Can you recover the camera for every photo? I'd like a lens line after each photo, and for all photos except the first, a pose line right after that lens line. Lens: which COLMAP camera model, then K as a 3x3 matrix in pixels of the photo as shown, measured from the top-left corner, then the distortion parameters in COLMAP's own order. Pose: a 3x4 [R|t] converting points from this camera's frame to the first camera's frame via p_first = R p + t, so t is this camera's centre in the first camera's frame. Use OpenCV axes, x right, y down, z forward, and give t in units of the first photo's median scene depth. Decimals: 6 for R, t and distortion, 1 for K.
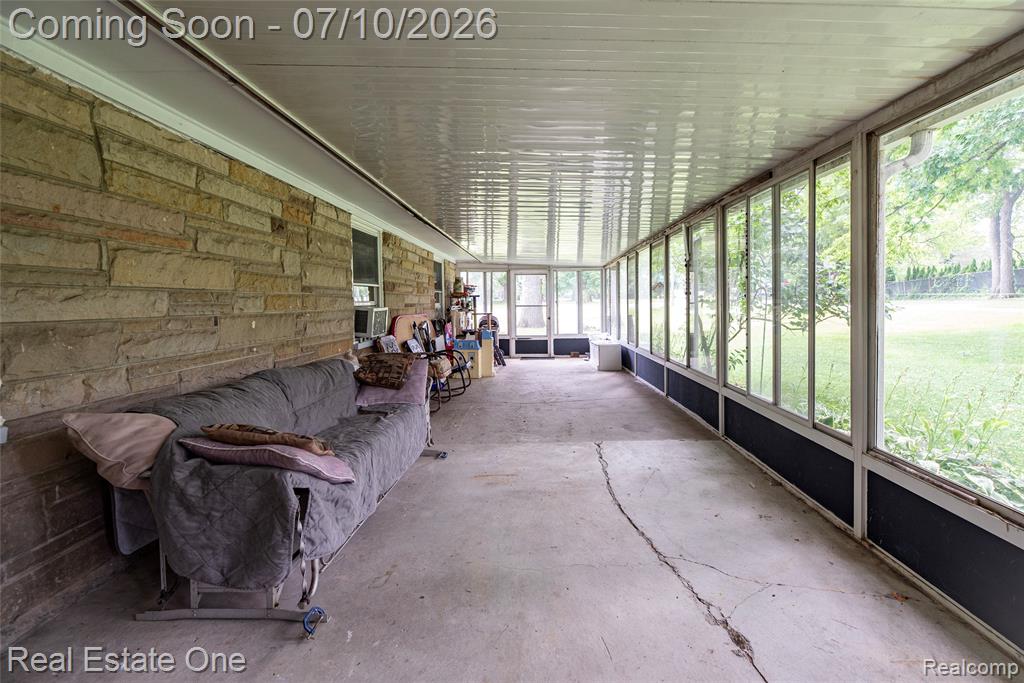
lens RADIAL K [[449.3, 0, 518.5], [0, 449.3, 321.4], [0, 0, 1]] dist [-0.001270, -0.001676]
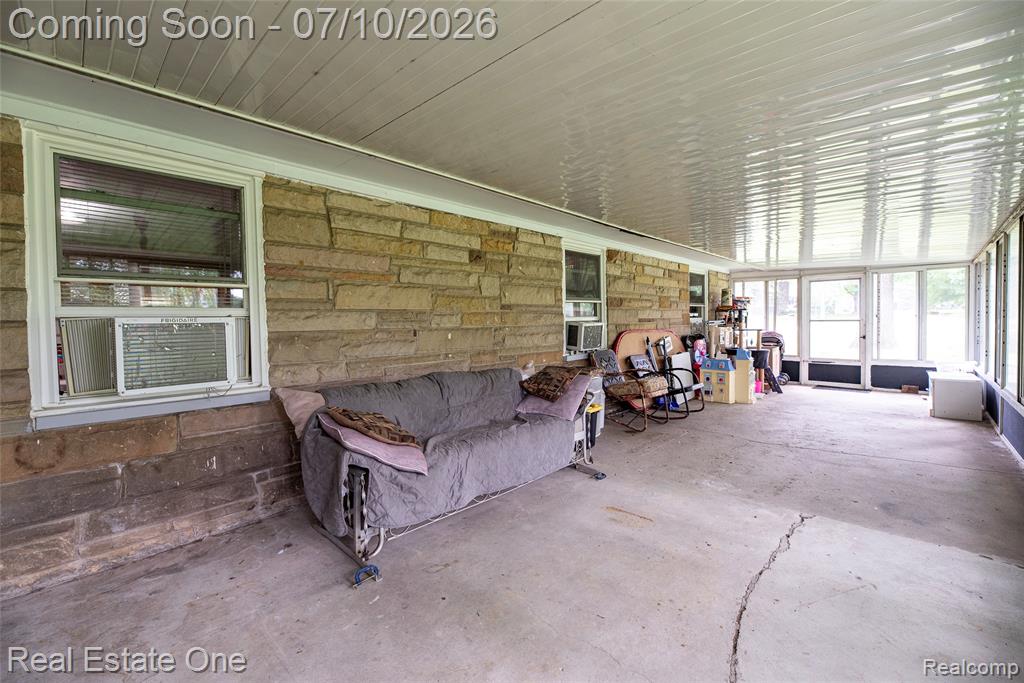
lens RADIAL K [[422.2, 0, 511.9], [0, 422.2, 335.7], [0, 0, 1]] dist [0.000939, -0.000252]
pose [[0.724695, 0.024468, -0.688635, 0.373060], [-0.022774, 0.999674, 0.011553, -0.012336], [0.688693, 0.007311, 0.725016, 0.251564]]
